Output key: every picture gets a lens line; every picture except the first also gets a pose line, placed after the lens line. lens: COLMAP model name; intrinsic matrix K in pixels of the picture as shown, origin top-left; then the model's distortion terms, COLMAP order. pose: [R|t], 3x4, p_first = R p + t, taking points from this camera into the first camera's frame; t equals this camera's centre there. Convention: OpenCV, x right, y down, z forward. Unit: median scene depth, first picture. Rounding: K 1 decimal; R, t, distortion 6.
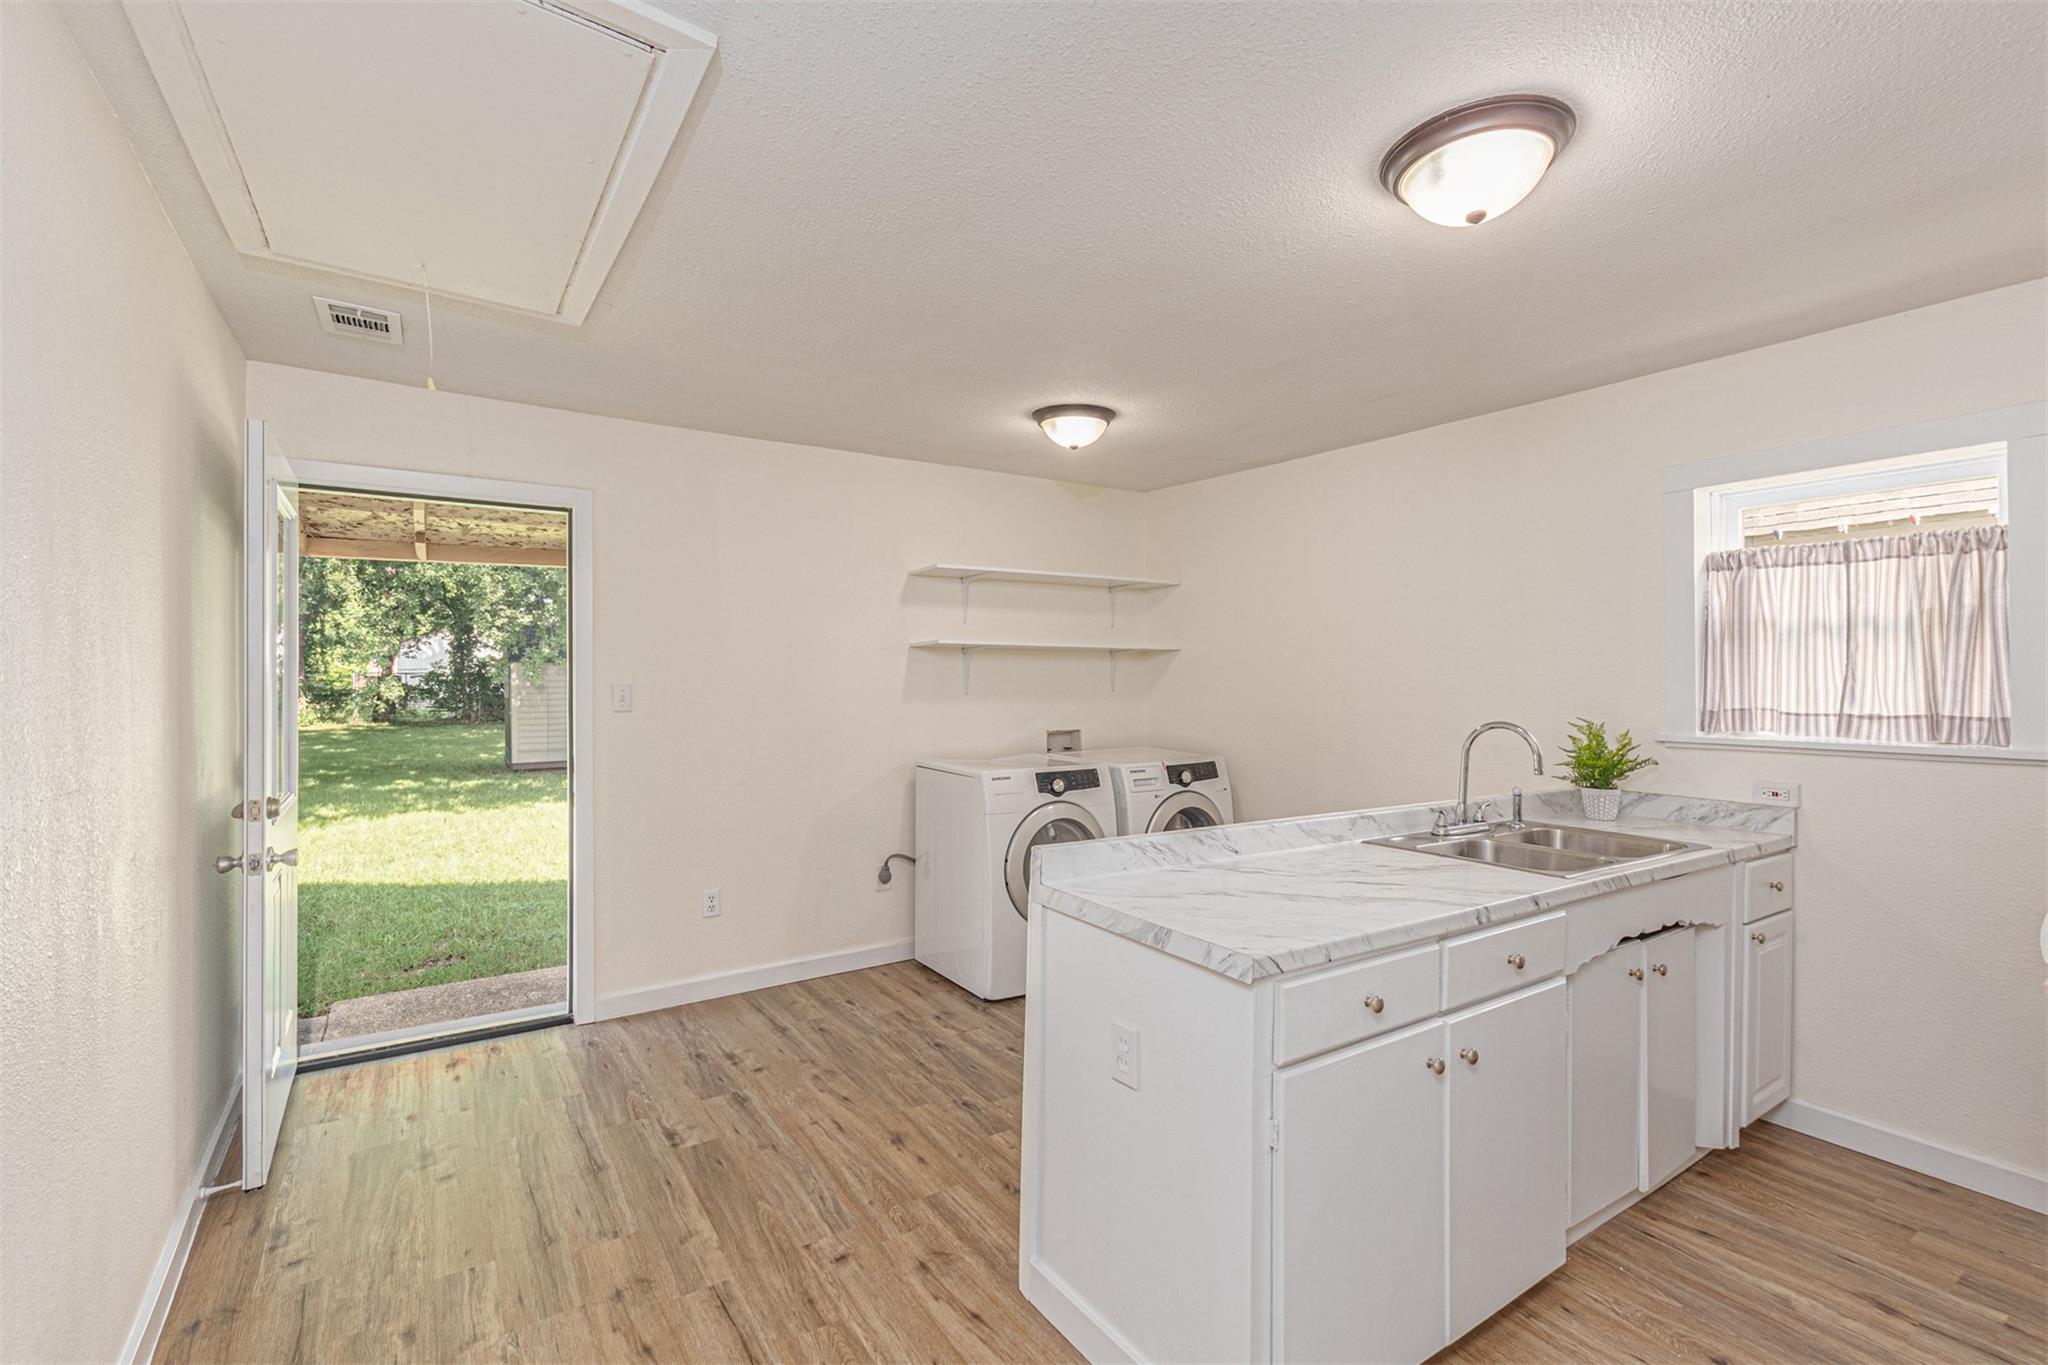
lens RADIAL K [[923.5, 0, 1021.1], [0, 923.5, 673.5], [0, 0, 1]] dist [0.004730, 0.000288]
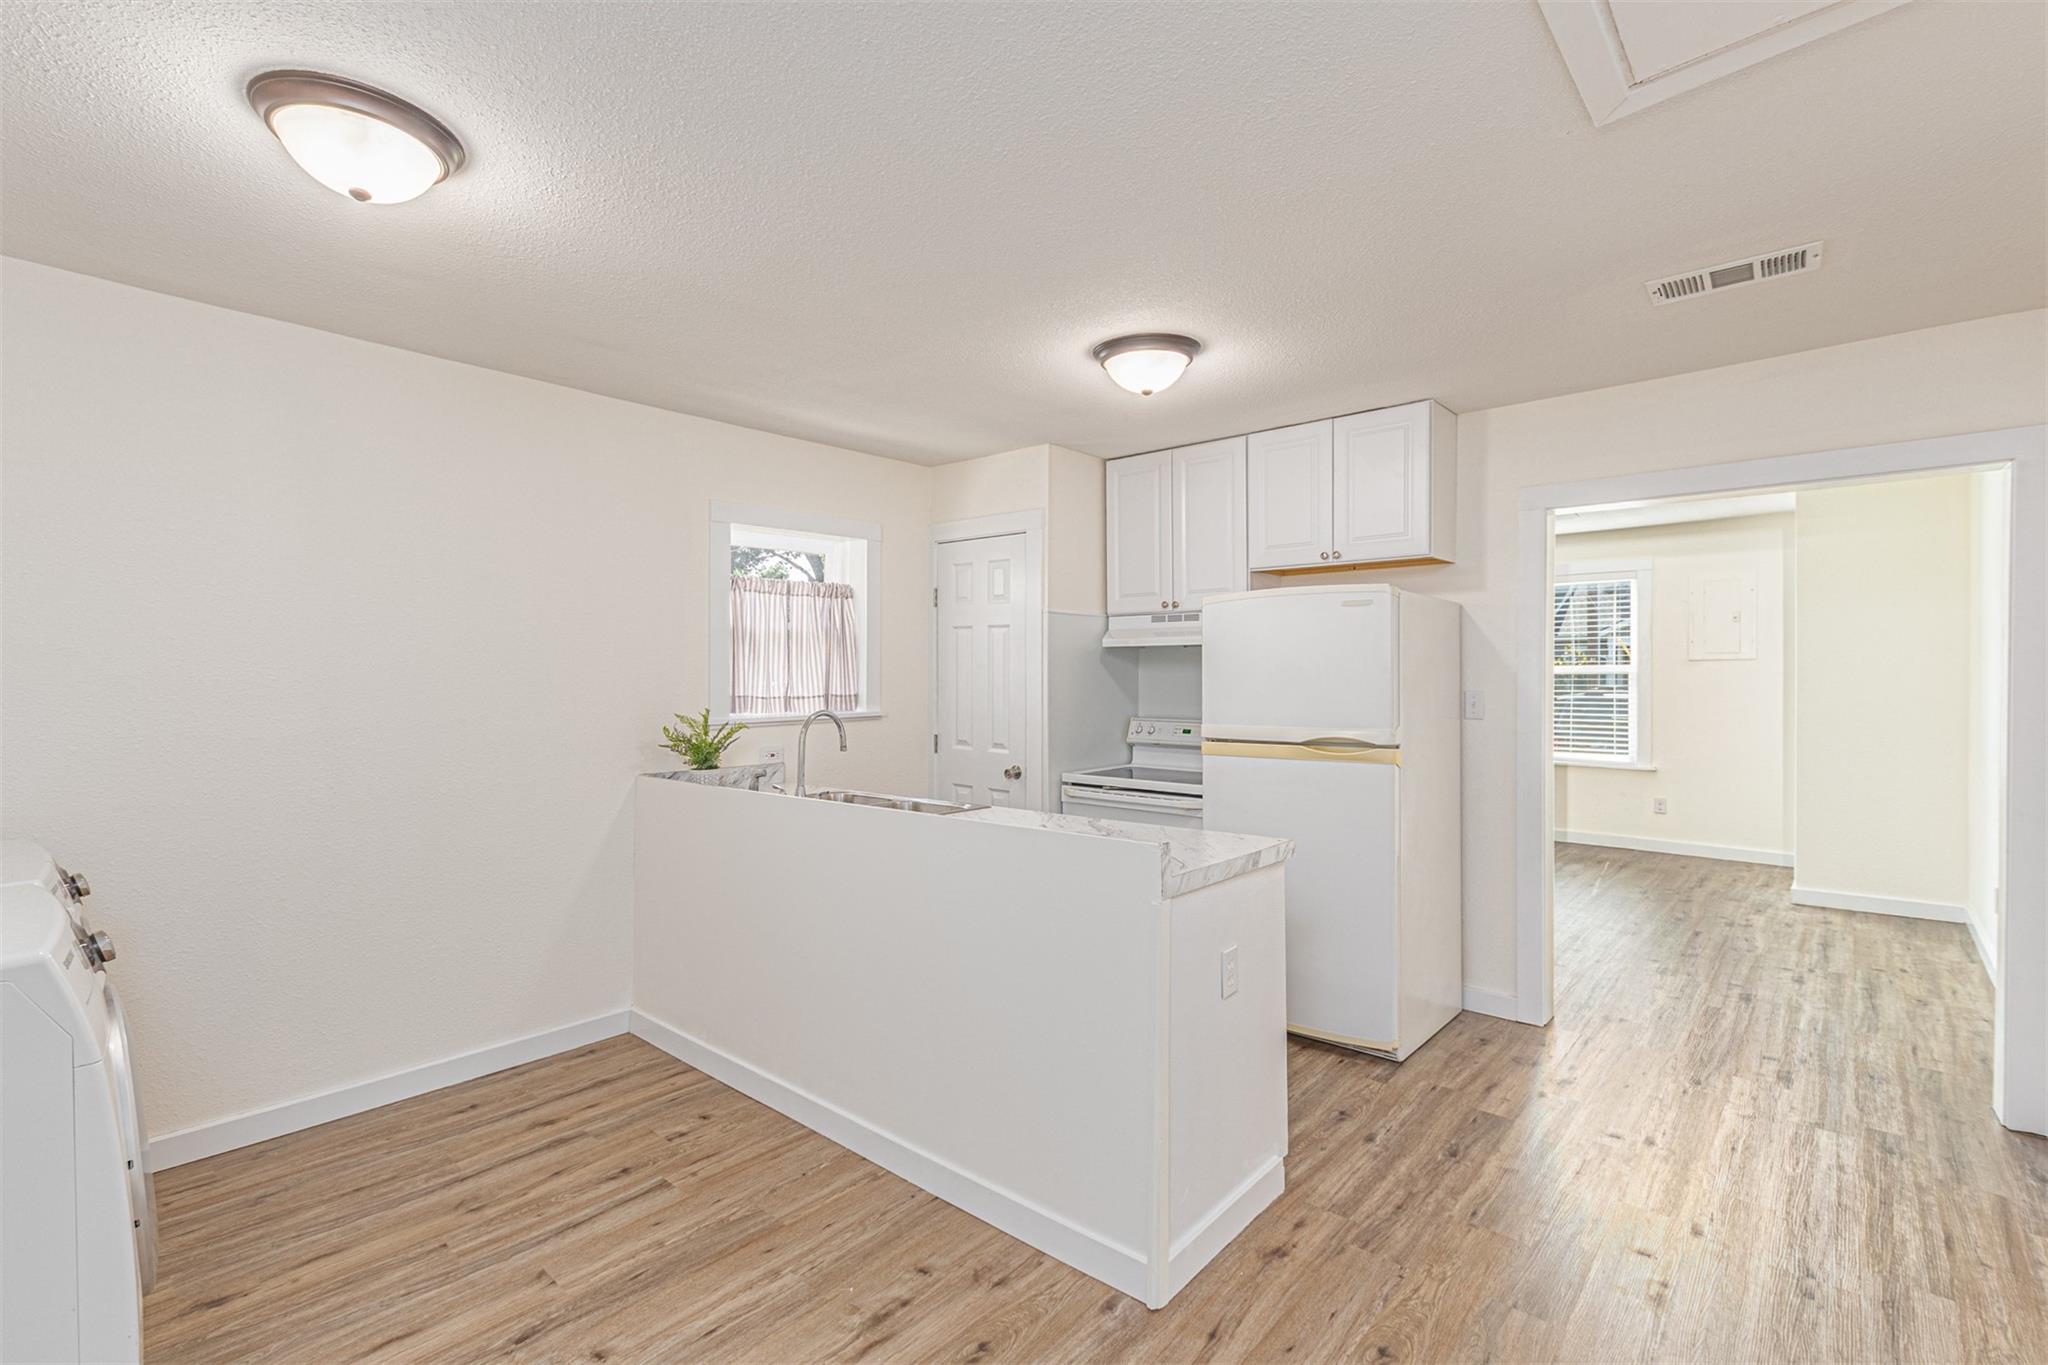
lens RADIAL K [[923.5, 0, 1019.7], [0, 923.5, 687.3], [0, 0, 1]] dist [0.004730, 0.000288]
pose [[-0.261777, -0.019488, 0.964932, -0.649587], [0.005891, 0.999745, 0.021790, -0.001258], [-0.965110, 0.011389, -0.261595, 1.023464]]
